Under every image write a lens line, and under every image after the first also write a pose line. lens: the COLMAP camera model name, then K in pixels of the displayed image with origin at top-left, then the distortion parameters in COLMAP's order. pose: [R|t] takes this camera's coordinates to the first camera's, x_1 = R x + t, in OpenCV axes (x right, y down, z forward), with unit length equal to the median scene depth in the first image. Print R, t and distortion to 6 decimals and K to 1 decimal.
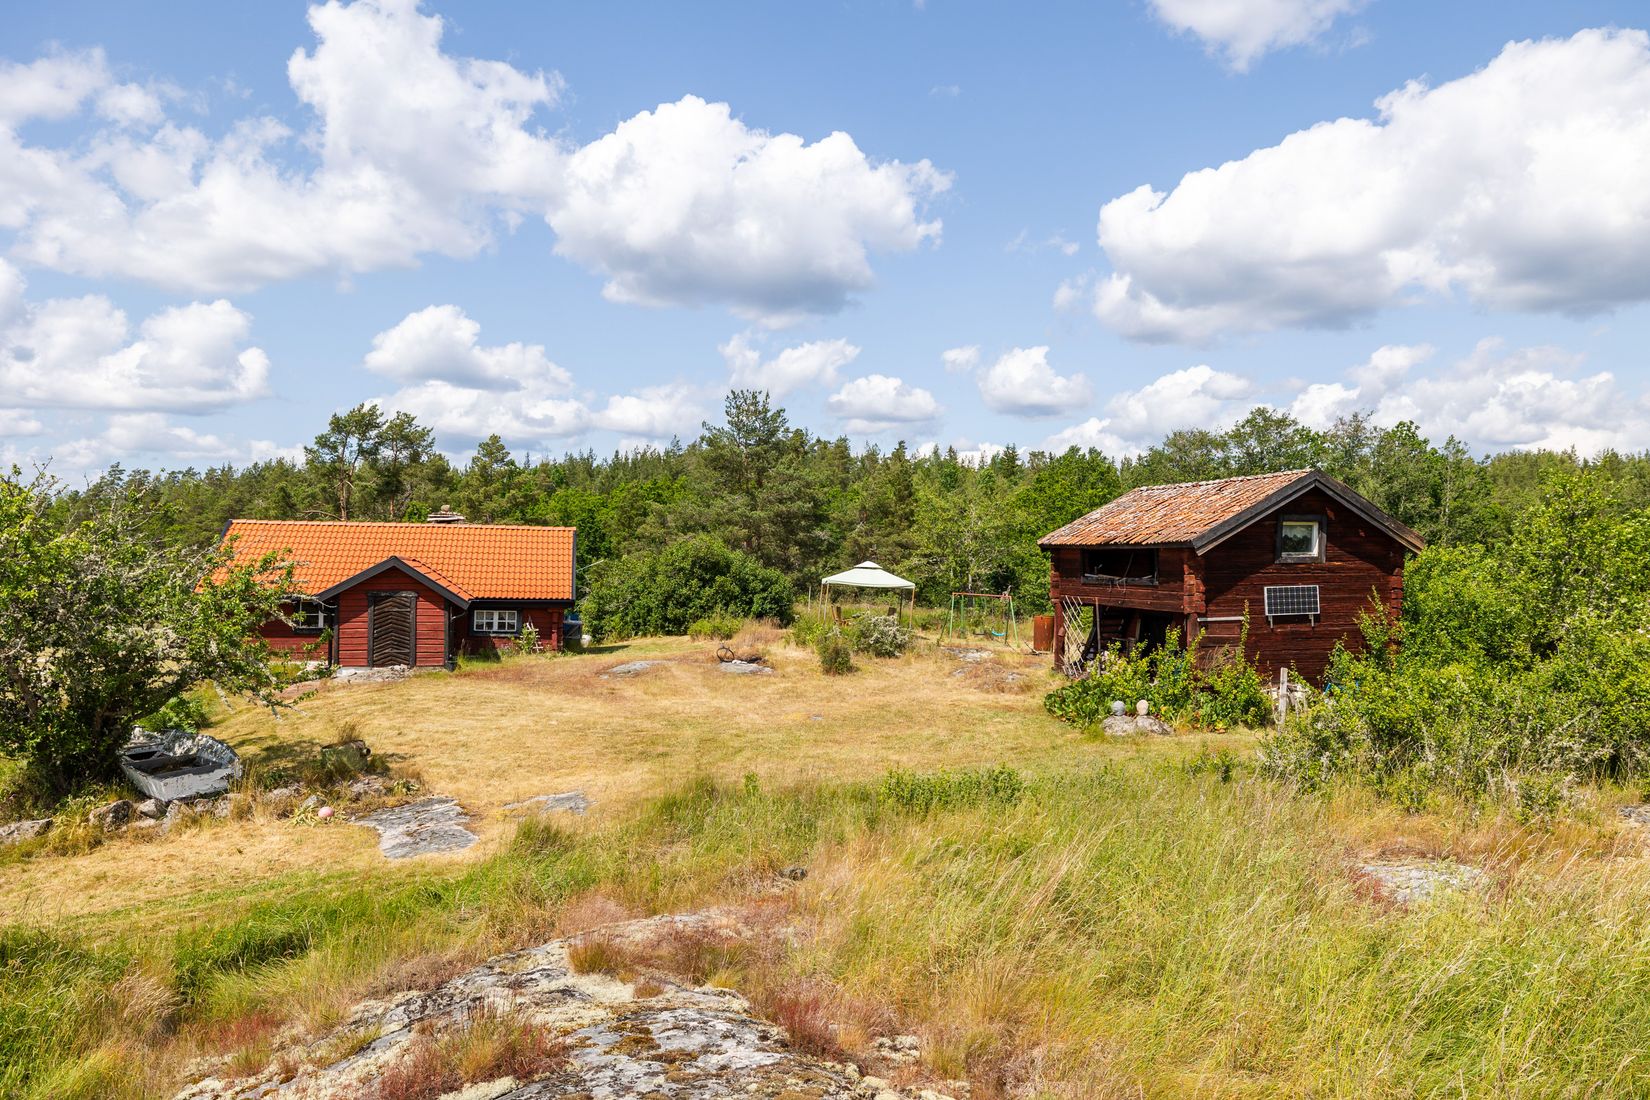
lens RADIAL K [[1154.7, 0, 825.0], [0, 1154.7, 550.0], [0, 0, 1]] dist [-0.006207, -0.006303]
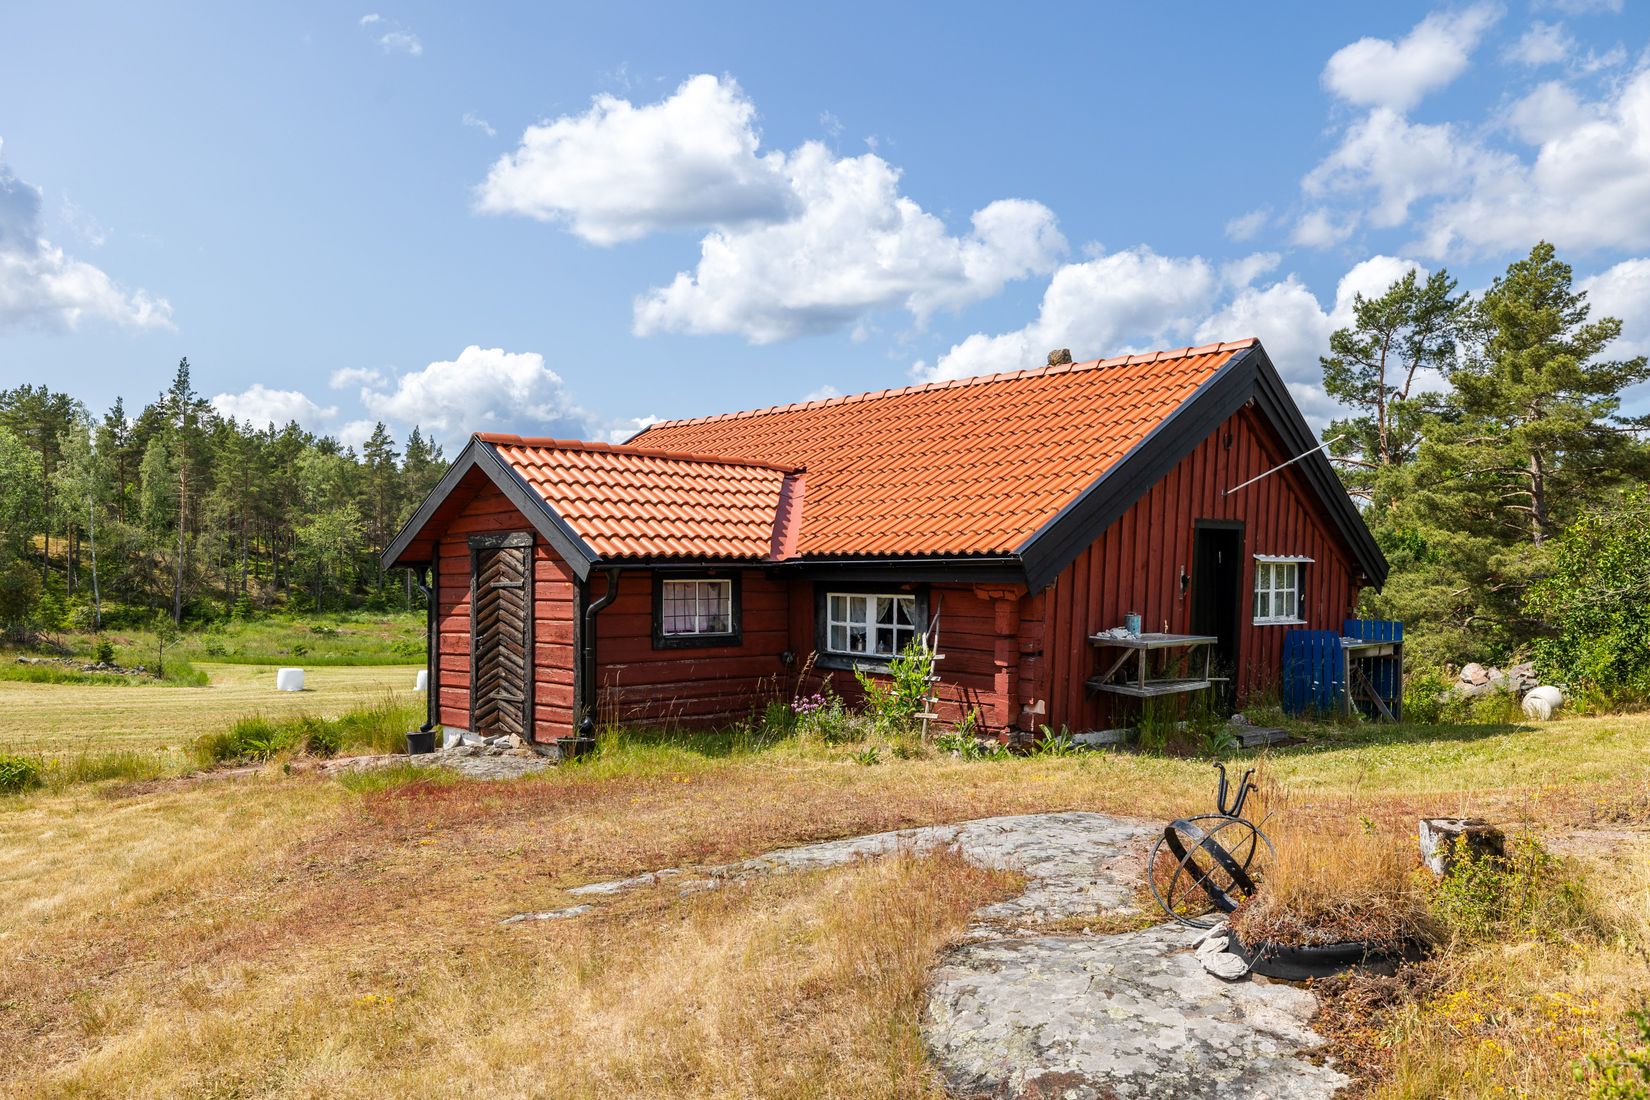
lens RADIAL K [[1320.7, 0, 779.8], [0, 1320.7, 541.4], [0, 0, 1]] dist [-0.006139, -0.004988]
pose [[0.497904, -0.036170, -0.866478, 0.032230], [0.021090, 0.999339, -0.029597, 0.047787], [0.866976, -0.003538, 0.498337, 0.785154]]
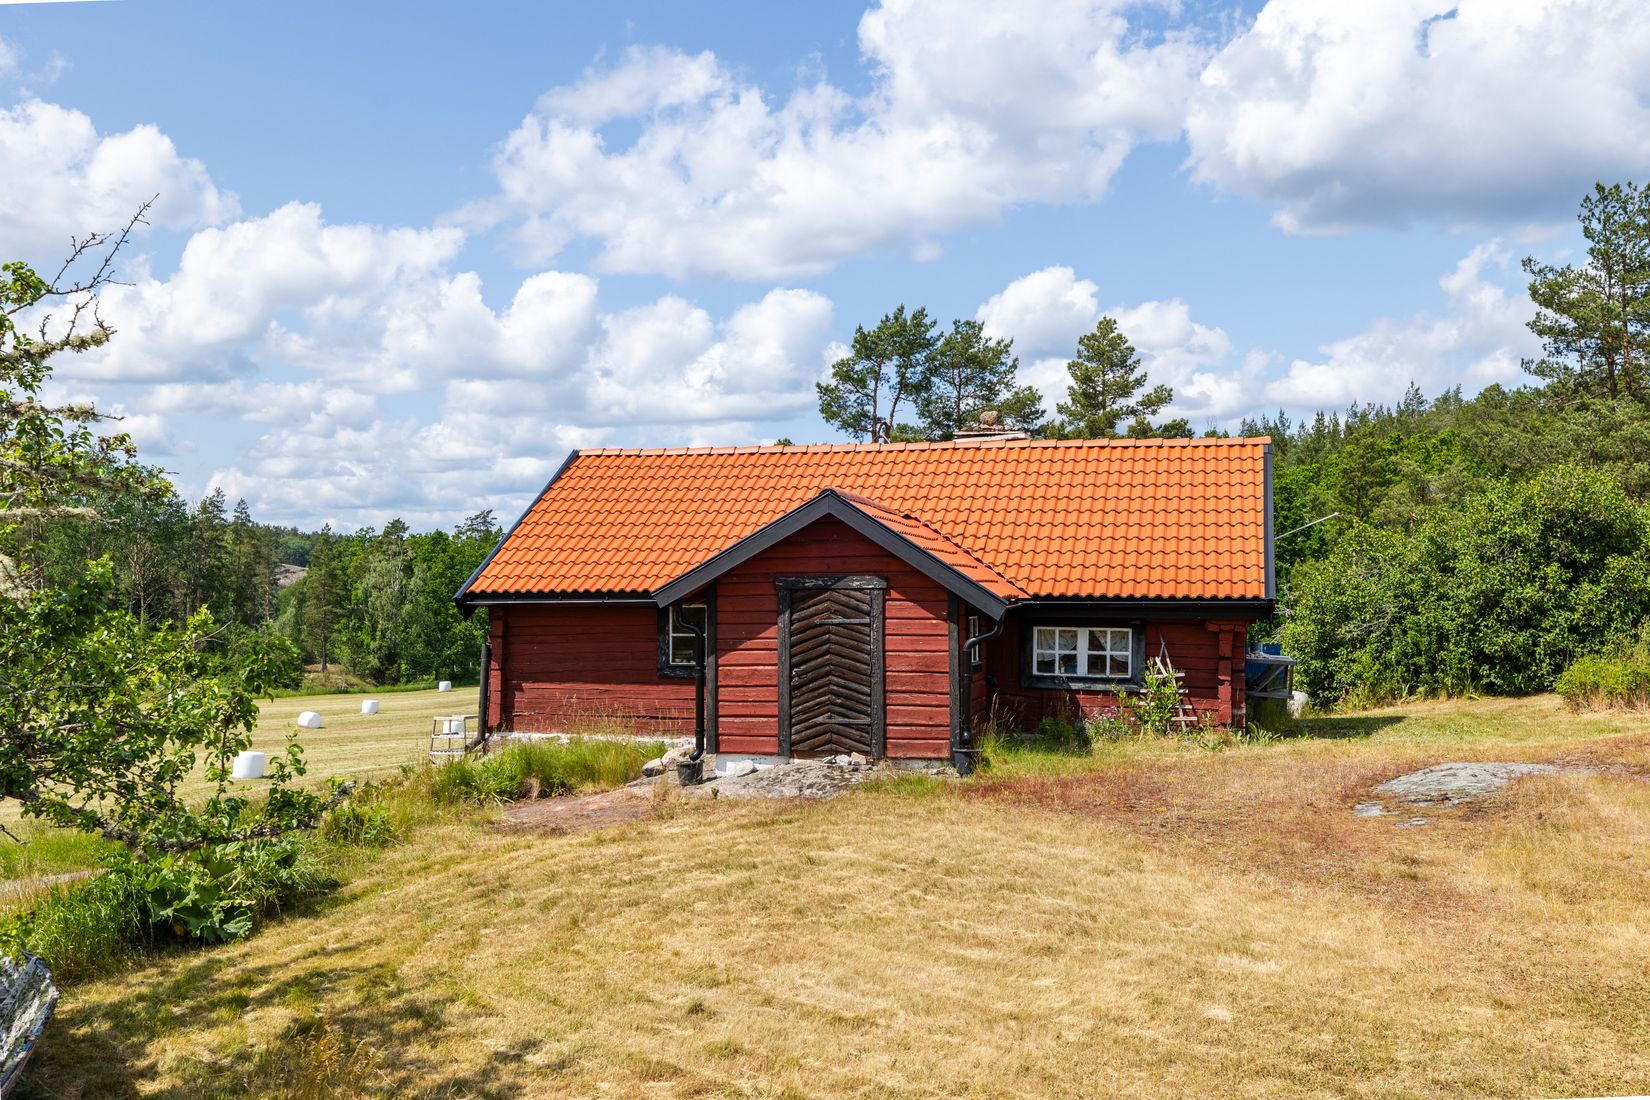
lens RADIAL K [[1635.6, 0, 825.0], [0, 1635.6, 550.0], [0, 0, 1]] dist [-0.011192, -0.012018]
pose [[0.890523, -0.023377, -0.454338, -0.098627], [0.016519, 0.999682, -0.019058, 0.034097], [0.454639, 0.009467, 0.890626, 0.429887]]
